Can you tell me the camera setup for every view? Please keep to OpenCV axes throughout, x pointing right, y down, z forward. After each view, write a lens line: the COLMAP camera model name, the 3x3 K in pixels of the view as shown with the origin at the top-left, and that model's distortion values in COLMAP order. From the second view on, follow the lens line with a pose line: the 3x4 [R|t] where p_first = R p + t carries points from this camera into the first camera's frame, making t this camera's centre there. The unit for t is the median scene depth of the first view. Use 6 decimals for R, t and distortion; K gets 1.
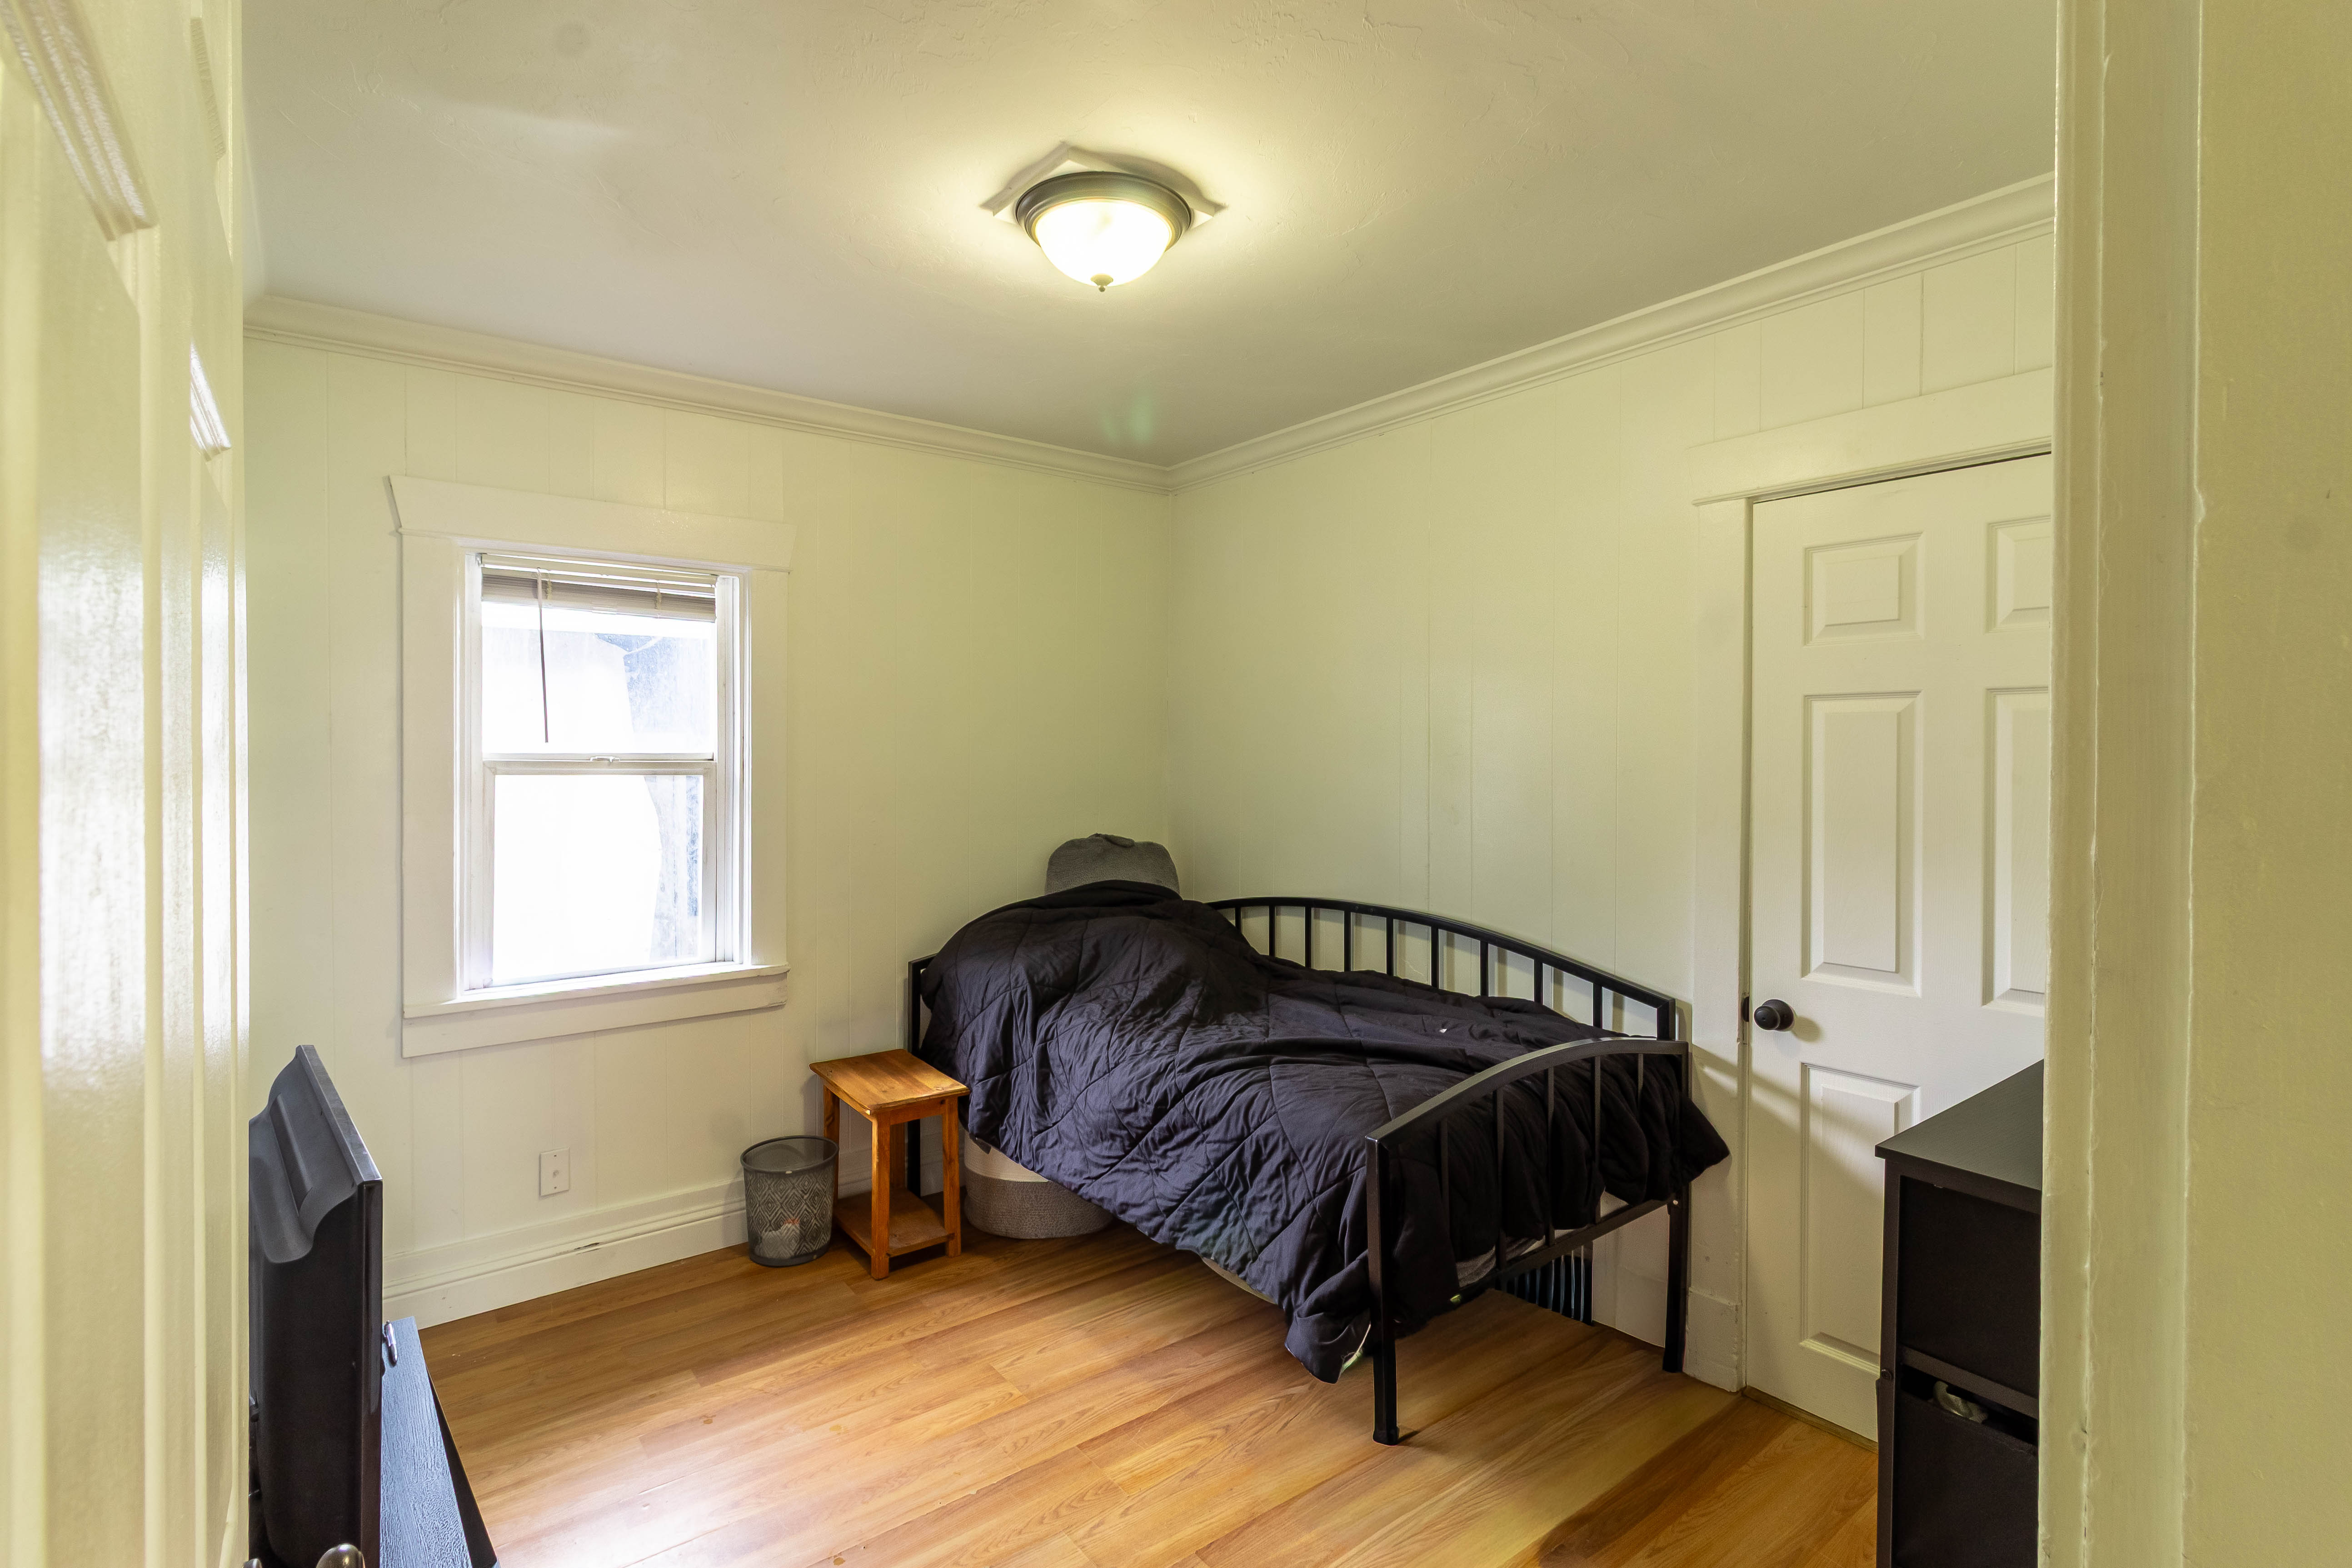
lens RADIAL K [[1094.5, 0, 1146.1], [0, 1094.5, 753.3], [0, 0, 1]] dist [-0.026563, -0.000208]
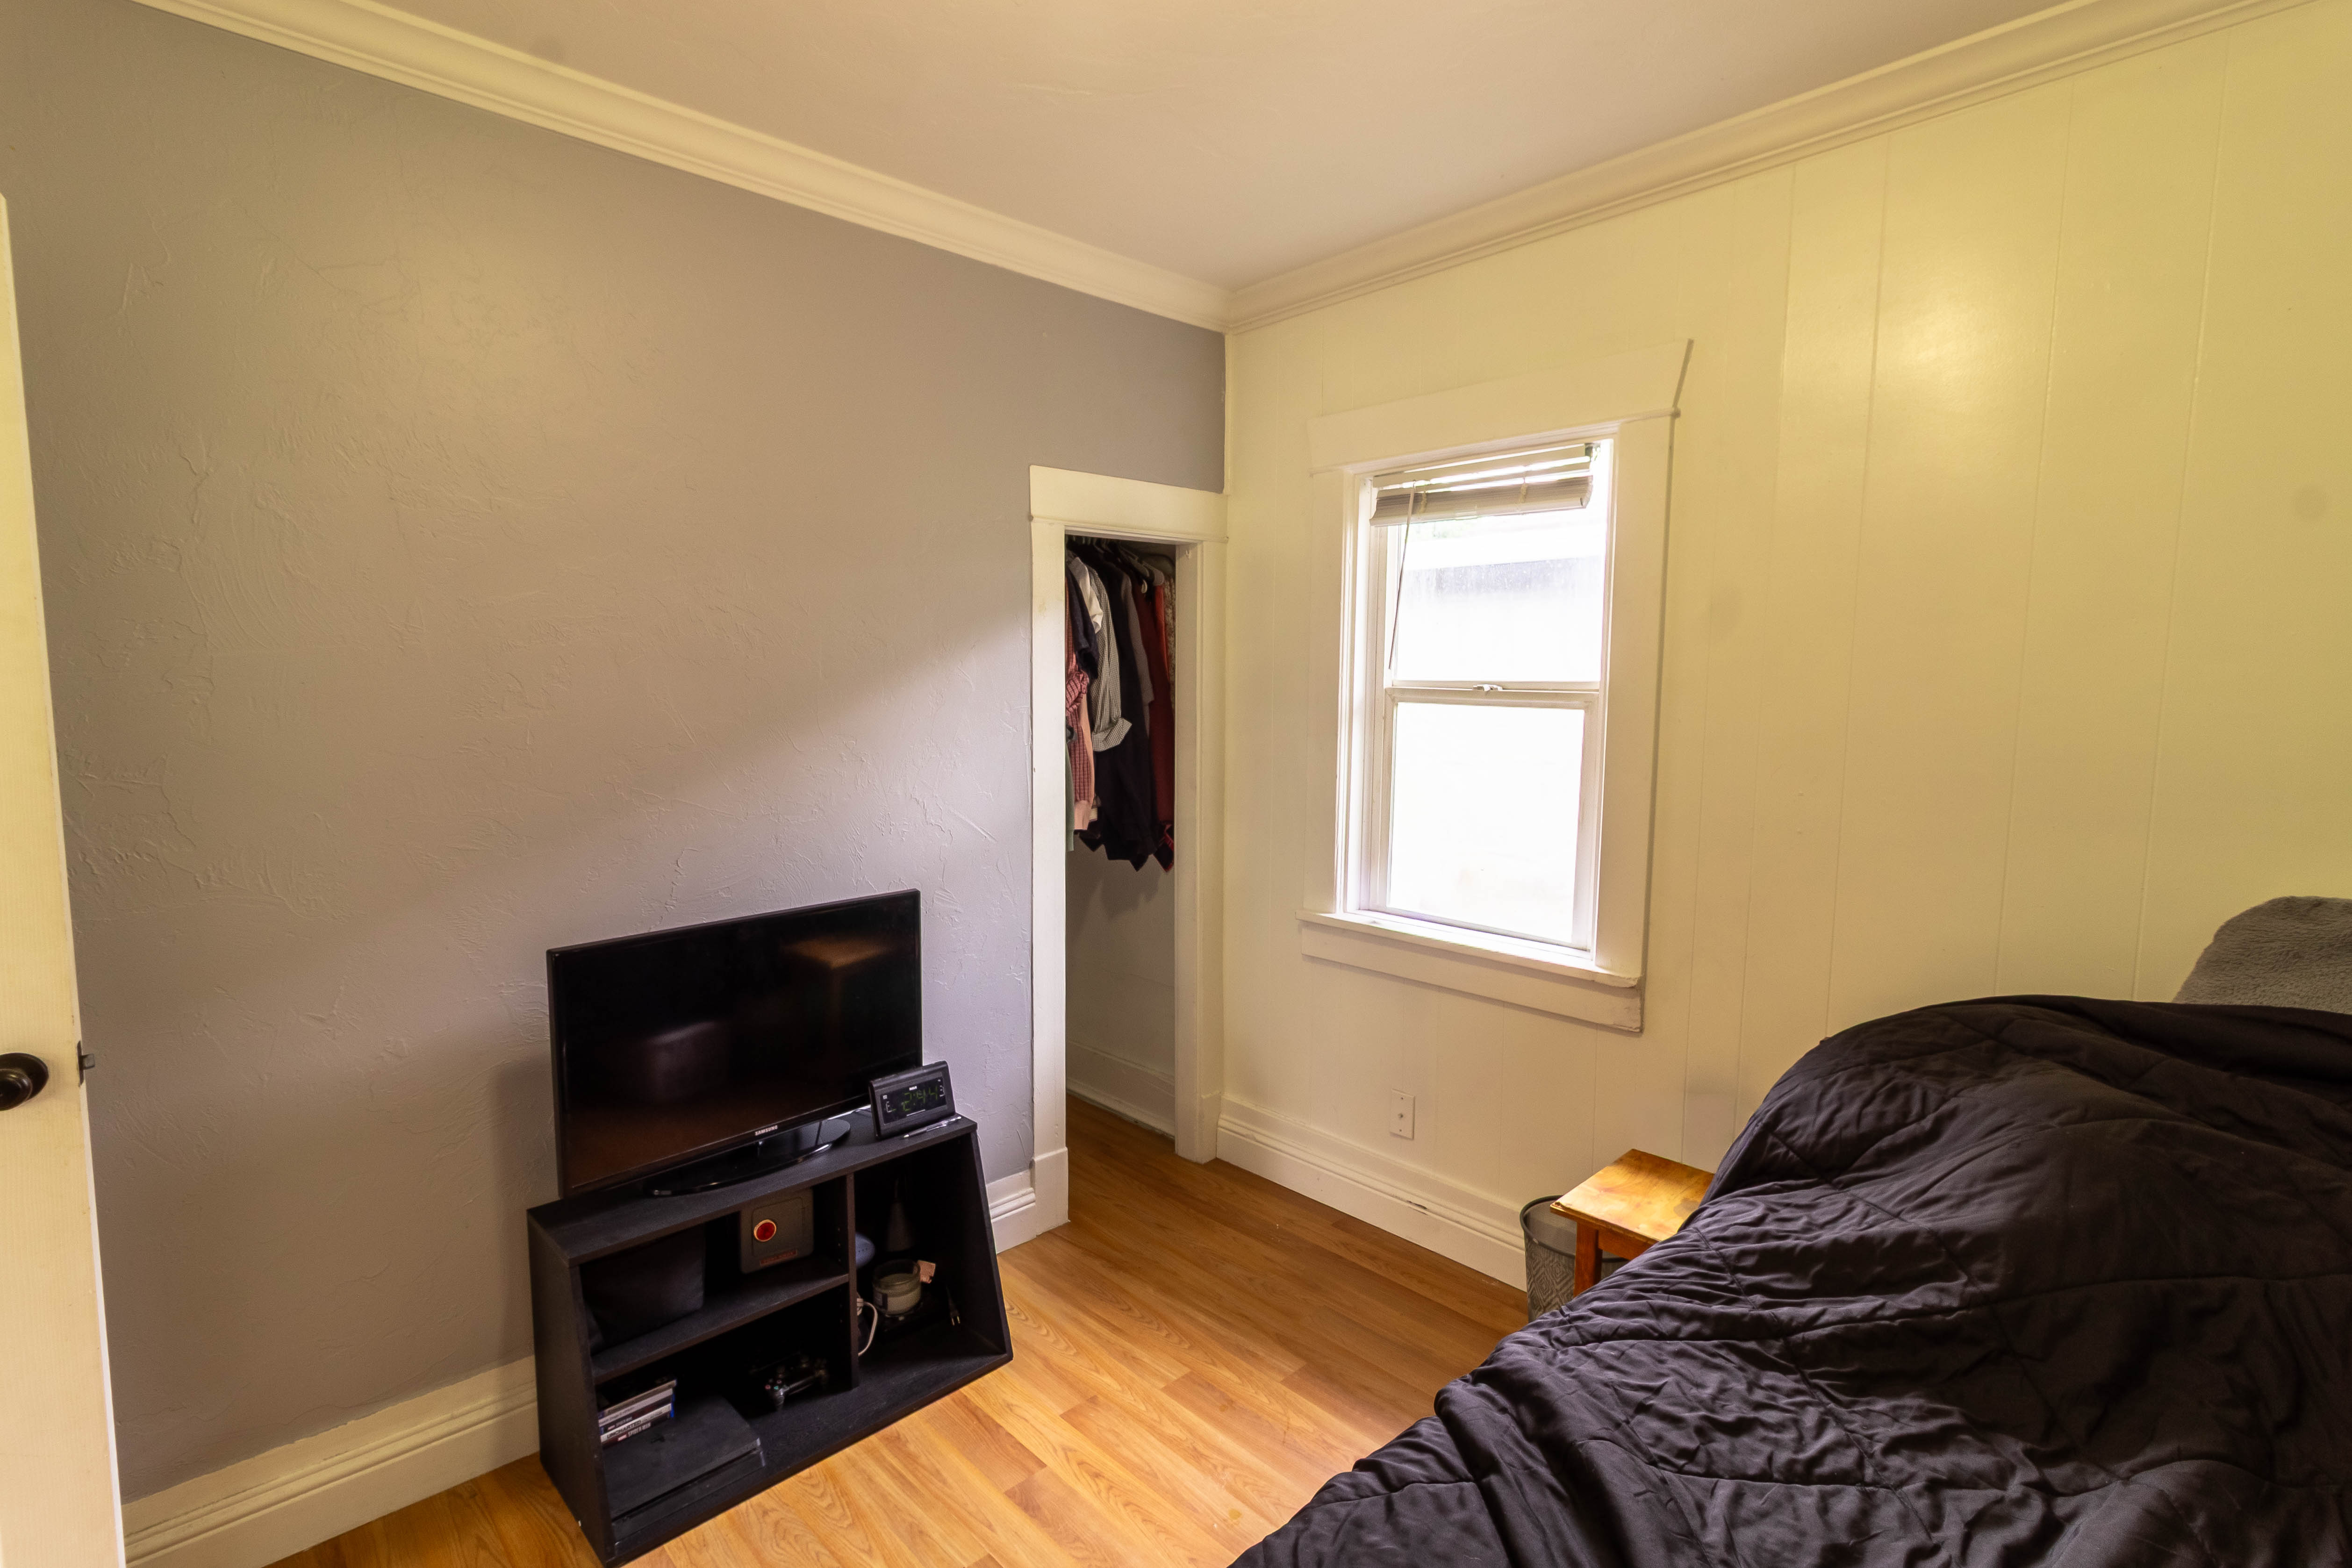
lens RADIAL K [[1107.1, 0, 1180.6], [0, 1107.1, 791.2], [0, 0, 1]] dist [0.002184, 0.000164]
pose [[0.128868, 0.104477, -0.986143, 0.371335], [-0.004651, 0.994487, 0.104754, -0.004570], [0.991651, -0.008913, 0.128644, 0.664896]]
